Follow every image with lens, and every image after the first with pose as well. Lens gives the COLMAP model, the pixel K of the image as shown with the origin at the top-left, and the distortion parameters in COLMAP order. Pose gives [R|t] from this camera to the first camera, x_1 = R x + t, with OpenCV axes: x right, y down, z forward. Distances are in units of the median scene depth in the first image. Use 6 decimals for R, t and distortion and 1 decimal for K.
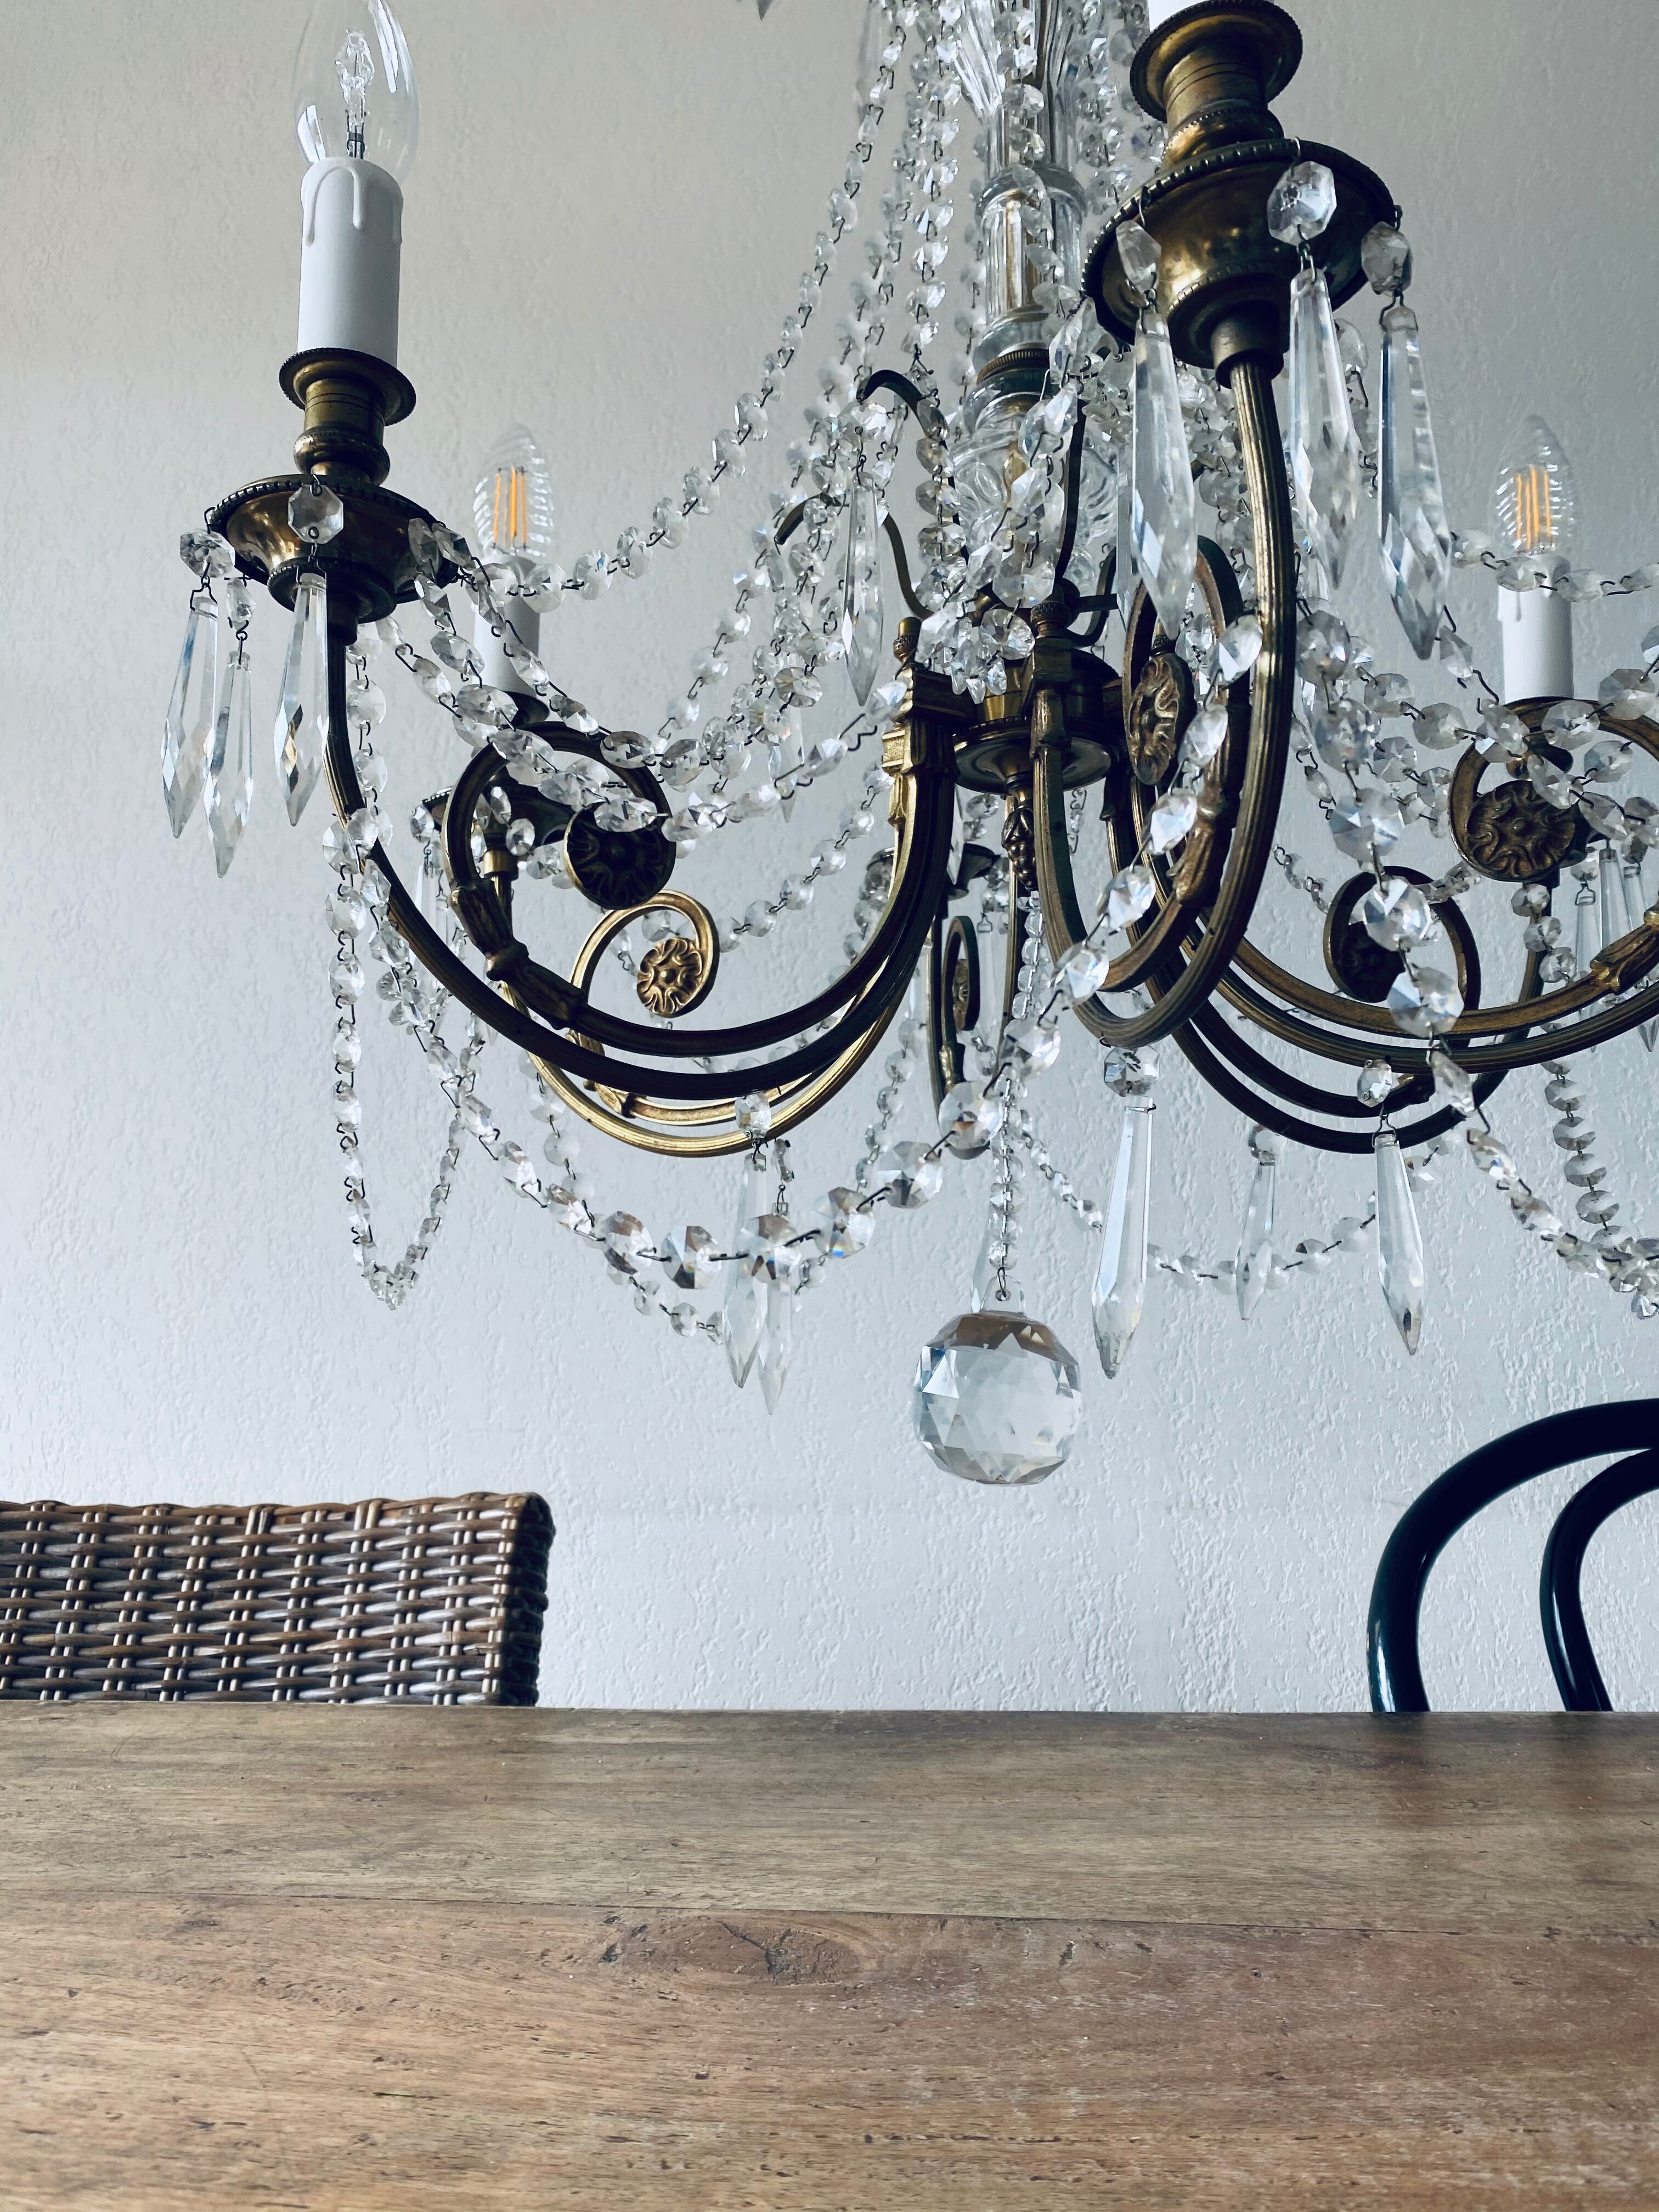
lens RADIAL K [[1721.6, 0, 842.7], [0, 1721.6, 1052.8], [0, 0, 1]] dist [-0.003278, 0.003944]
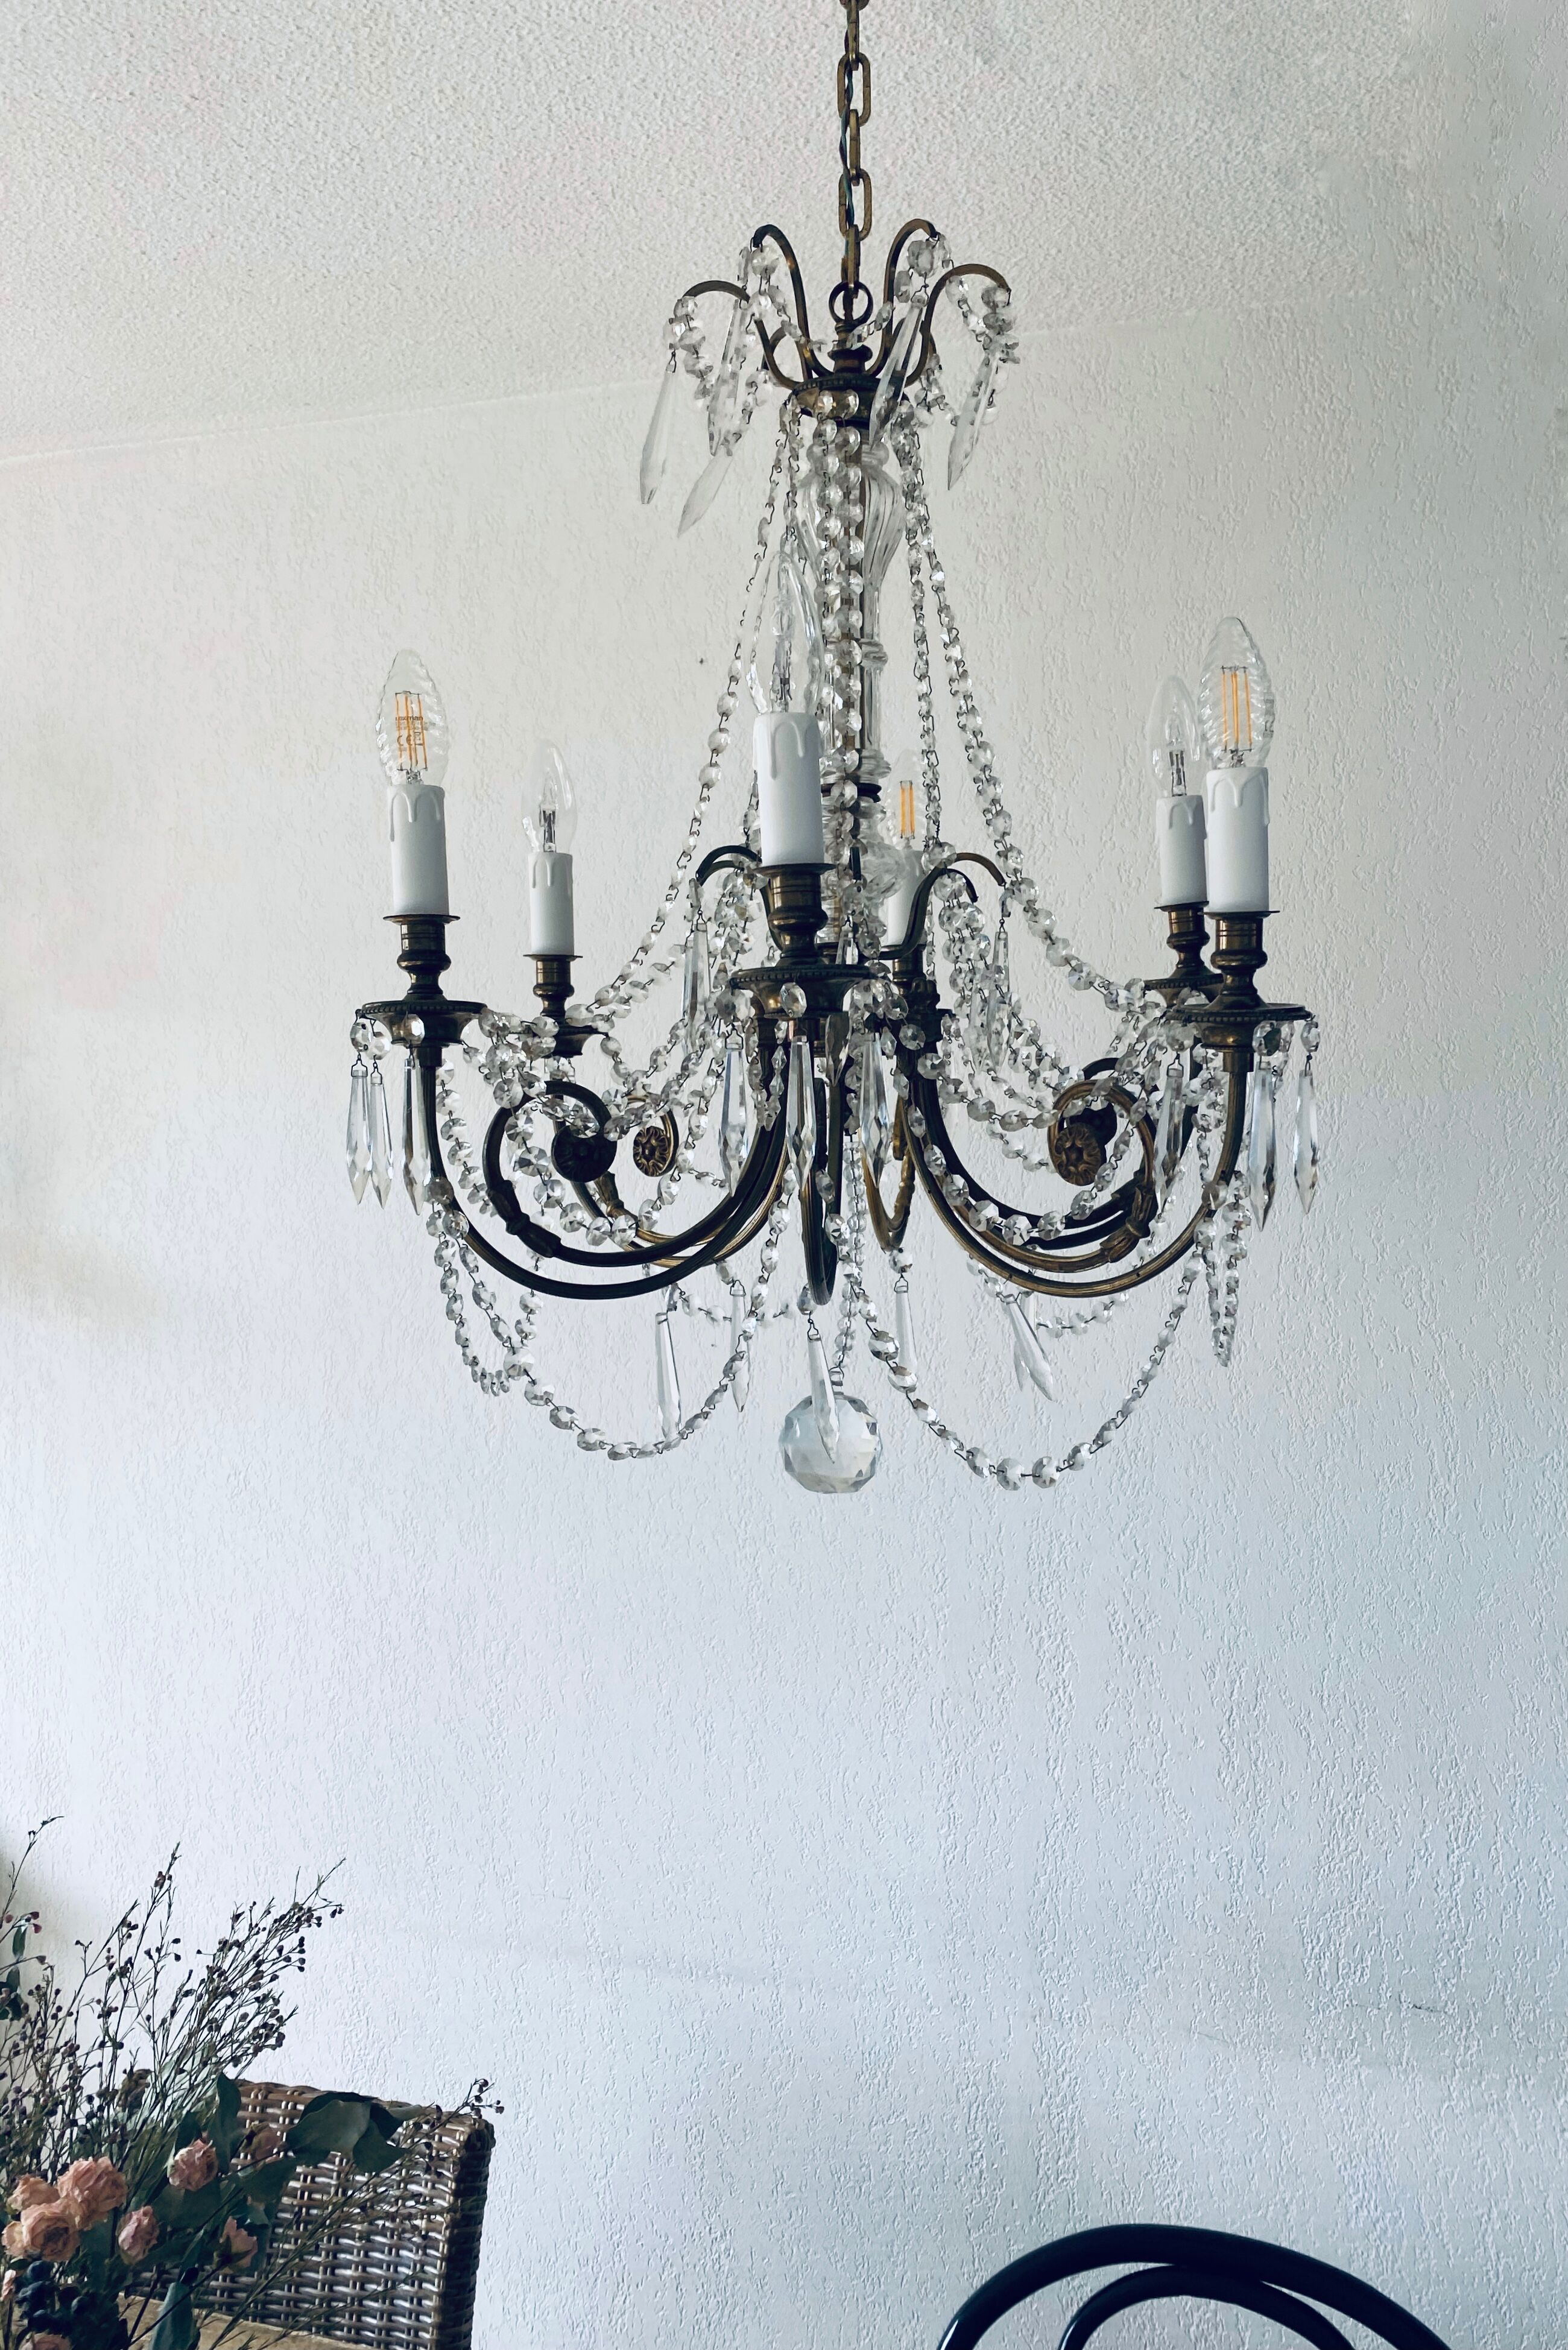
lens RADIAL K [[1806.5, 0, 877.7], [0, 1806.5, 1148.9], [0, 0, 1]] dist [0.002165, 0.005510]
pose [[0.974076, 0.001093, -0.226220, 0.375458], [0.045731, 0.978391, 0.201641, -0.640159], [0.221552, -0.206759, 0.952977, -0.179527]]
